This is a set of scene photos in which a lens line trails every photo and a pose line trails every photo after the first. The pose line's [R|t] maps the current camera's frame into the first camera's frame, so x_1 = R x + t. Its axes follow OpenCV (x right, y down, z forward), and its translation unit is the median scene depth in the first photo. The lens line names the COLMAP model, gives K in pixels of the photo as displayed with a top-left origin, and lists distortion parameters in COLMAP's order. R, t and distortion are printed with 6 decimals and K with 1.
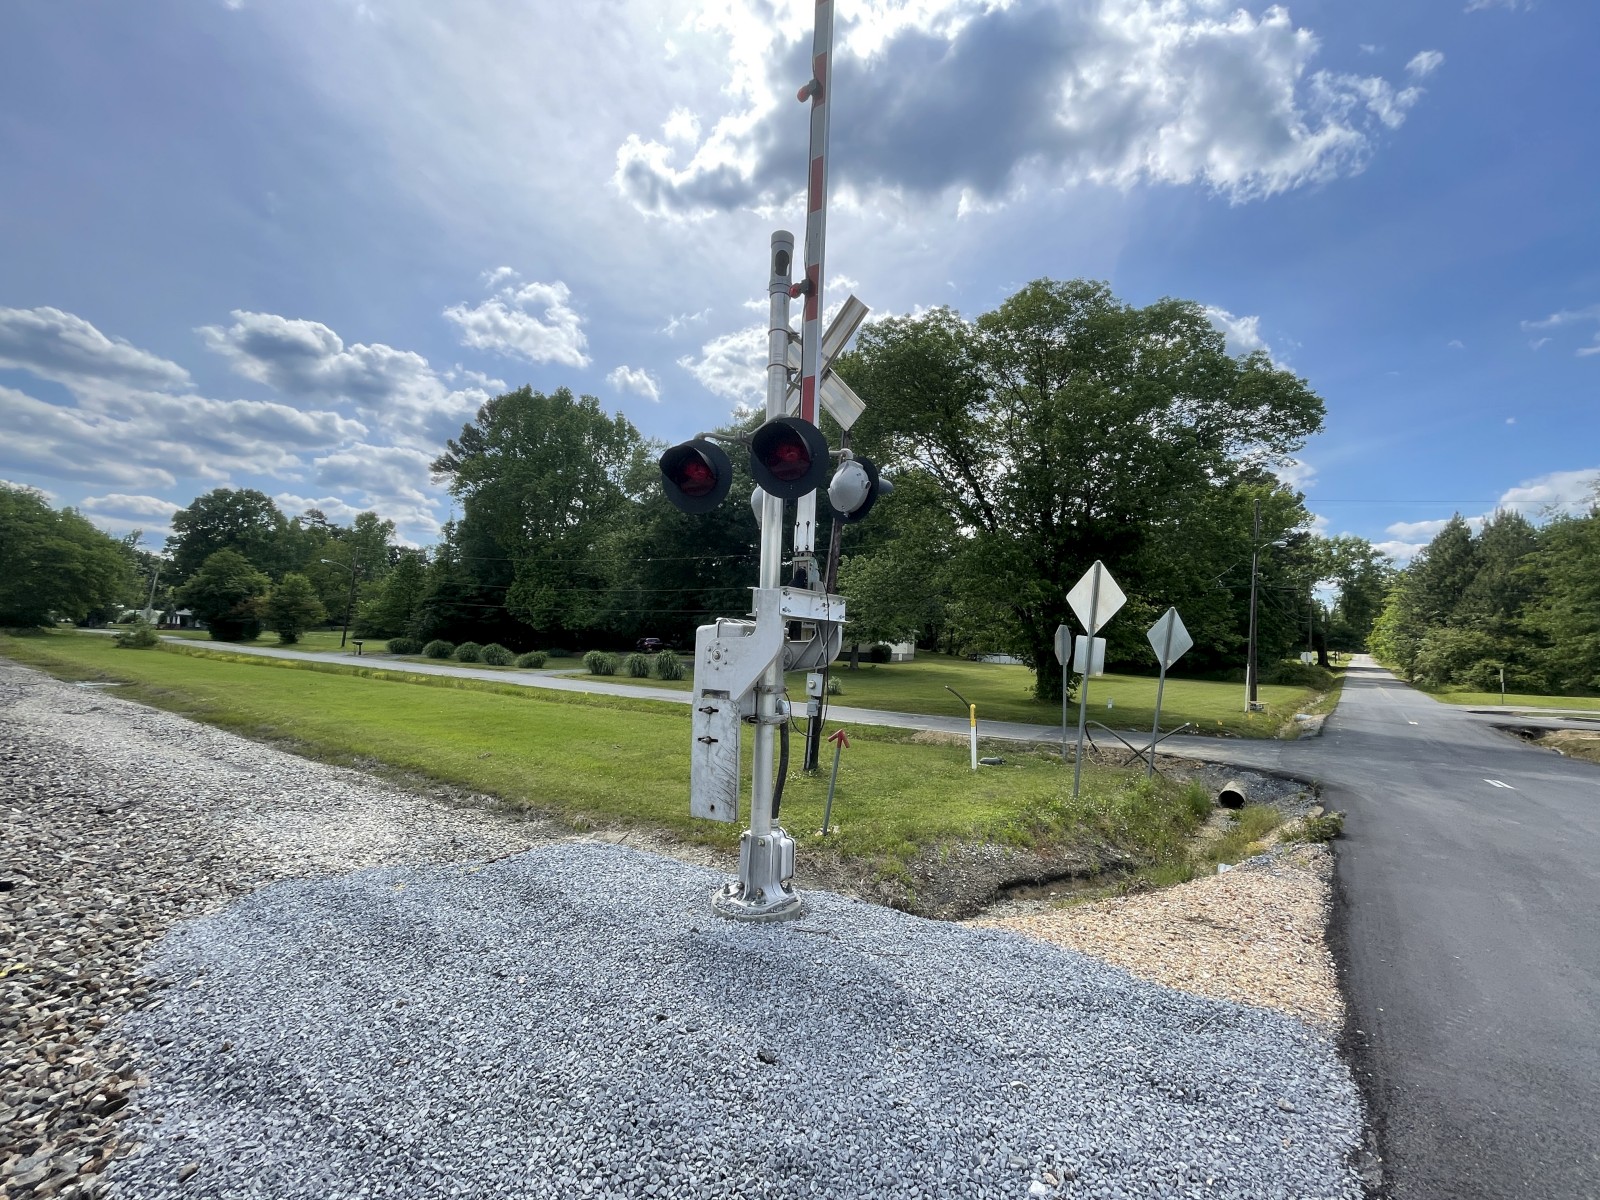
lens RADIAL K [[647.5, 0, 804.6], [0, 647.5, 596.0], [0, 0, 1]] dist [0.000811, -0.000362]
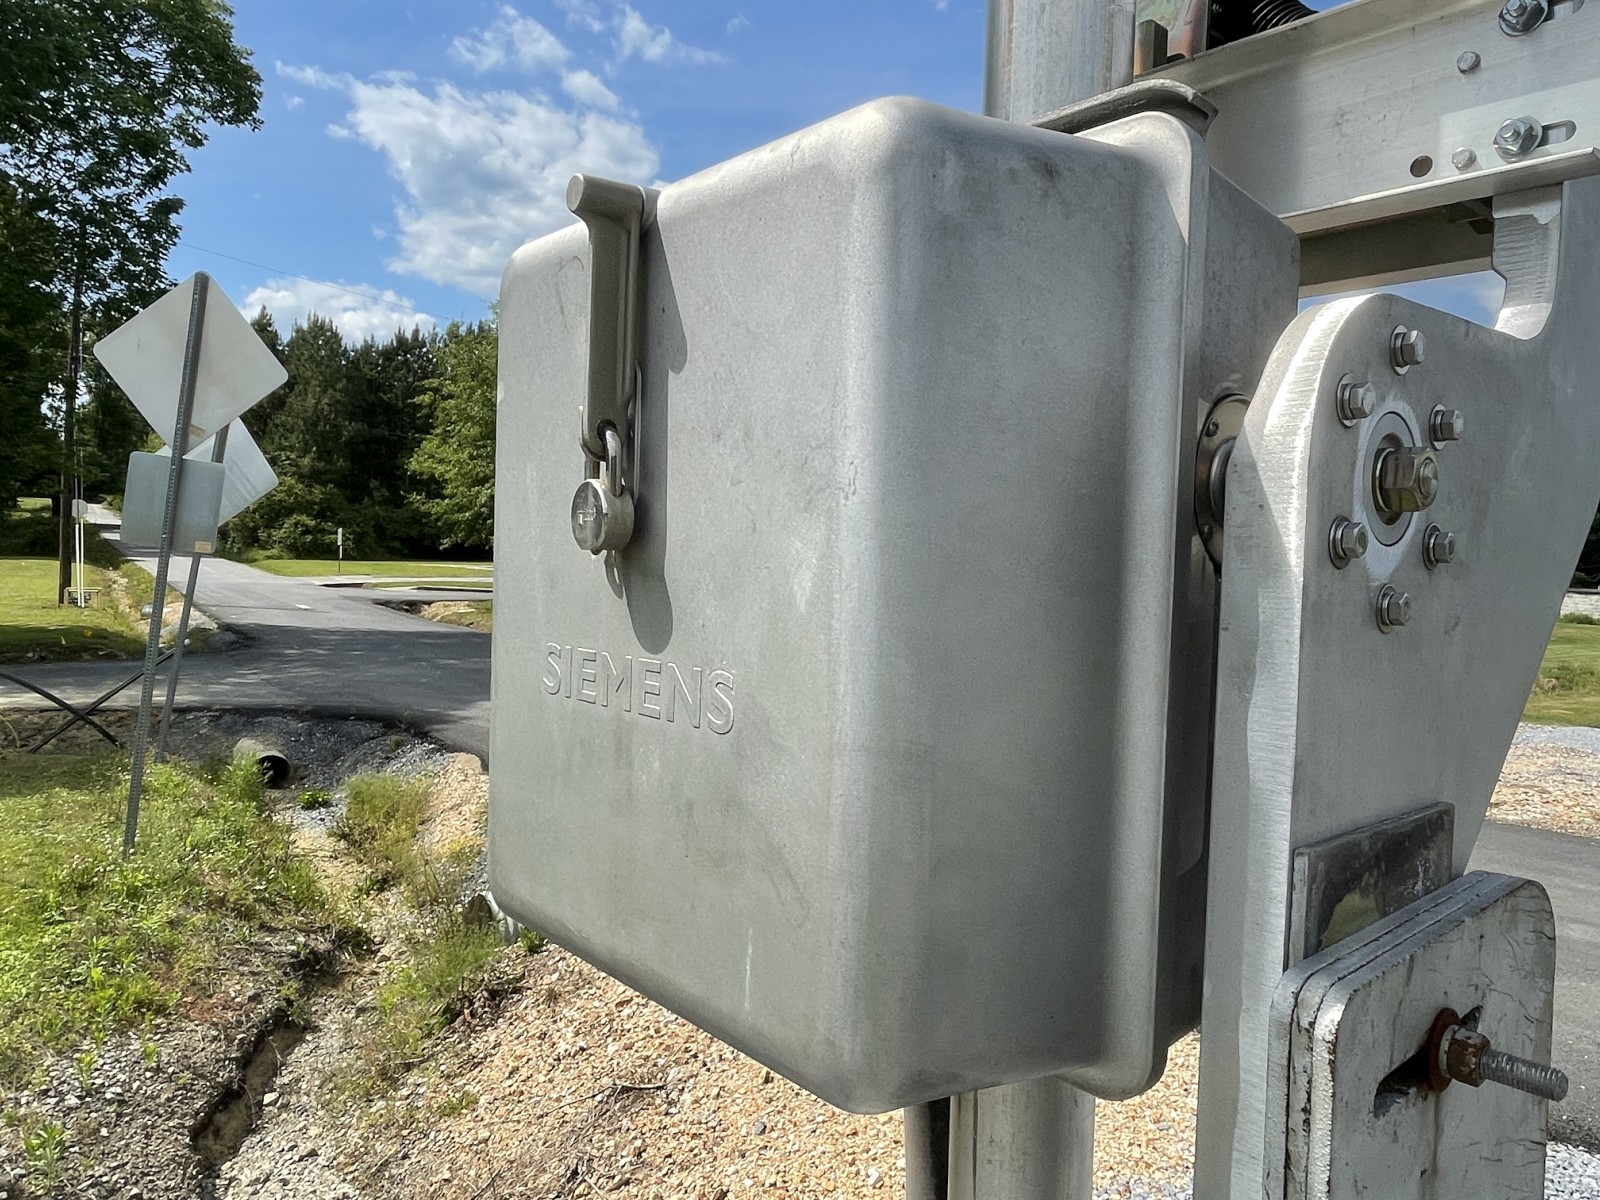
lens RADIAL K [[1113.7, 0, 803.4], [0, 1113.7, 606.6], [0, 0, 1]] dist [0.002780, -0.003256]
pose [[0.266675, -0.064984, 0.961593, -0.030667], [-0.113707, 0.988635, 0.098345, 0.010105], [-0.957056, -0.135566, 0.256255, 0.099855]]
